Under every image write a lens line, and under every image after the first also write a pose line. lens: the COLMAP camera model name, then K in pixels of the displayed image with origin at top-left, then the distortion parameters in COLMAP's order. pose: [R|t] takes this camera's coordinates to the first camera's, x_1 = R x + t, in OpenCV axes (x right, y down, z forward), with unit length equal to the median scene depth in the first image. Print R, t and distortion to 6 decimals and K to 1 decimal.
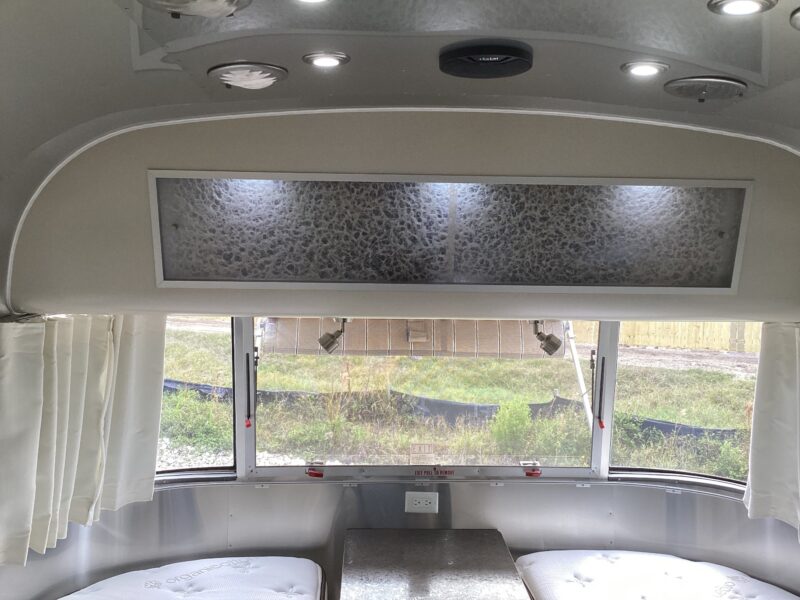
lens RADIAL K [[715.9, 0, 397.8], [0, 715.9, 301.5], [0, 0, 1]] dist [0.035513, -0.077381]
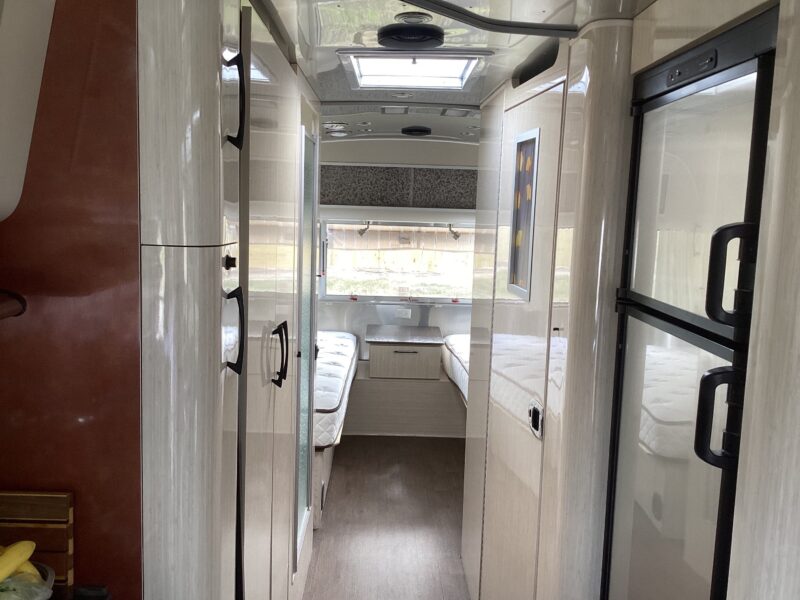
lens RADIAL K [[715.9, 0, 398.6], [0, 715.9, 294.4], [0, 0, 1]] dist [0.035513, -0.077381]
pose [[0.999699, 0.016507, -0.018161, 0.079493], [-0.015450, 0.998262, 0.056868, 0.137411], [0.019068, -0.056571, 0.998216, -1.523274]]
